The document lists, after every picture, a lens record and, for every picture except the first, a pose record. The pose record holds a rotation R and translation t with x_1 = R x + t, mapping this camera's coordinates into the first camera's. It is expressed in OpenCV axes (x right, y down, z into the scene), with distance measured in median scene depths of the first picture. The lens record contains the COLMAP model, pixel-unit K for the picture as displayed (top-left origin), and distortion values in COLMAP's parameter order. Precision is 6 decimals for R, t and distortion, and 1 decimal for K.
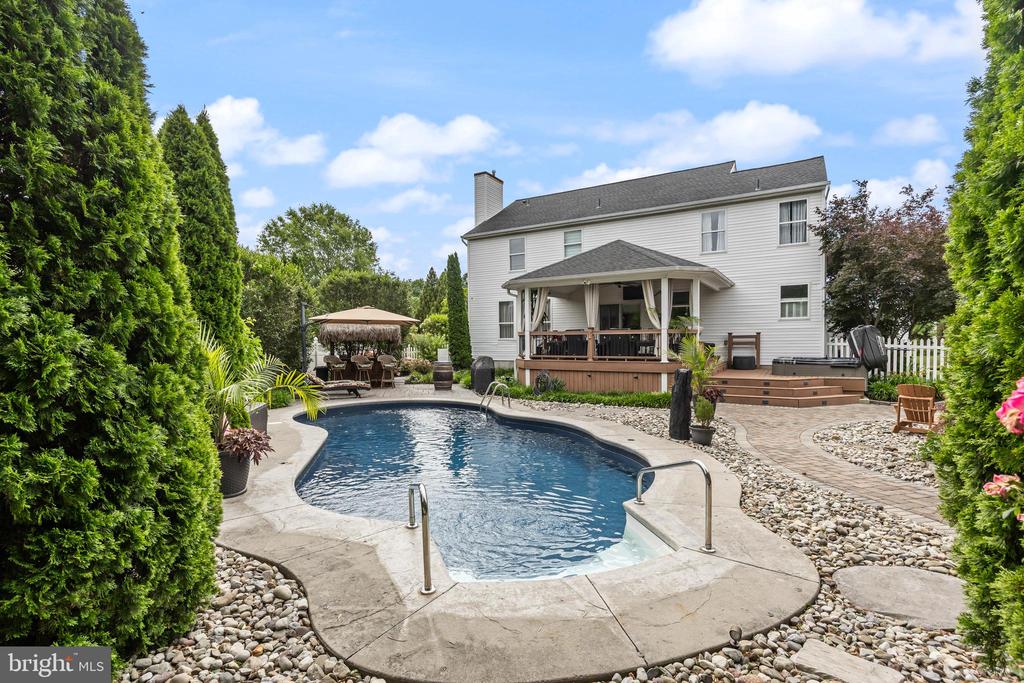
lens RADIAL K [[479.6, 0, 510.3], [0, 479.6, 348.3], [0, 0, 1]] dist [-0.048309, 0.030000]
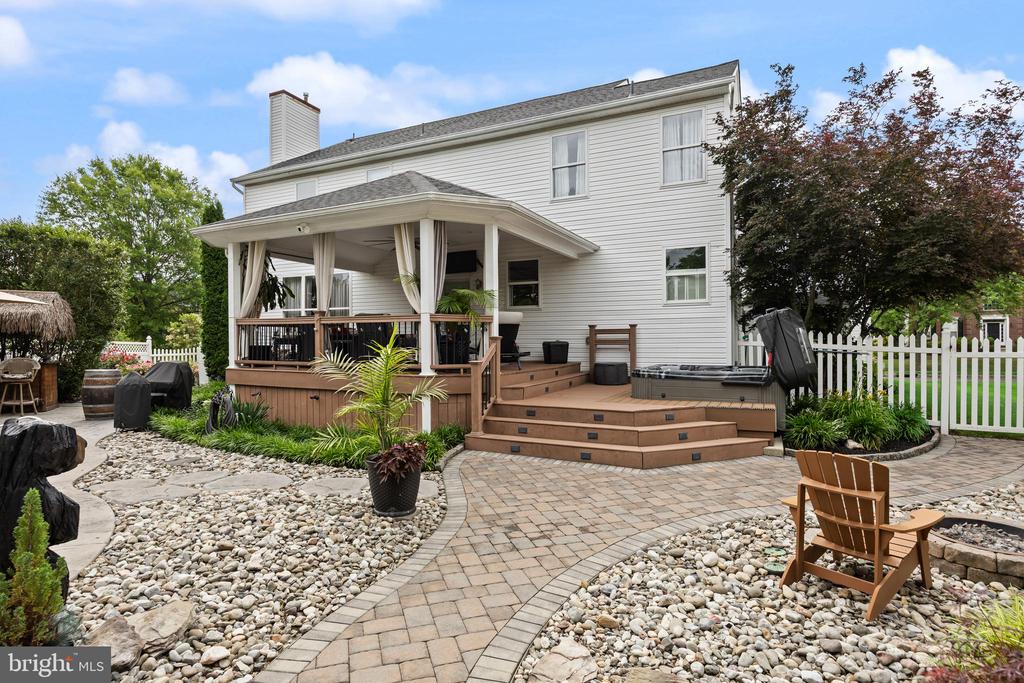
lens RADIAL K [[533.0, 0, 512.0], [0, 533.0, 341.5], [0, 0, 1]] dist [-0.000058, -0.000070]
pose [[0.995314, 0.006404, 0.096479, 0.326247], [-0.004989, 0.999876, -0.014905, 0.000155], [-0.096563, 0.014354, 0.995223, 0.352121]]
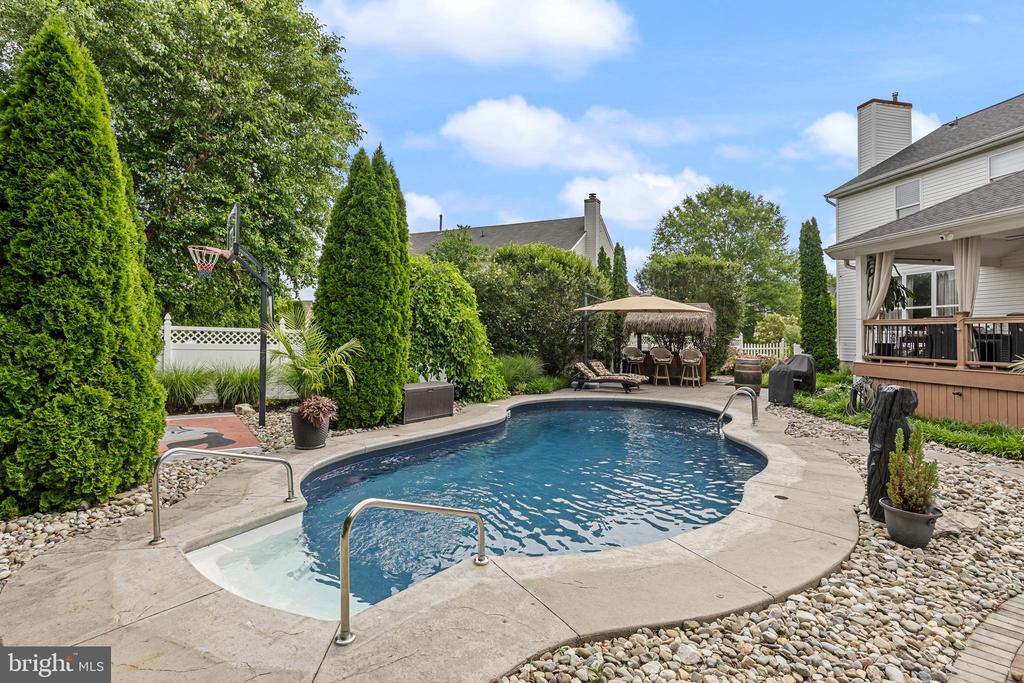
lens RADIAL K [[512.3, 0, 515.3], [0, 512.3, 328.1], [0, 0, 1]] dist [-0.003438, -0.001320]
pose [[0.663251, 0.002458, -0.748393, 0.268433], [-0.023522, 0.999569, -0.017563, 0.000286], [0.748027, 0.029253, 0.663023, 0.168808]]
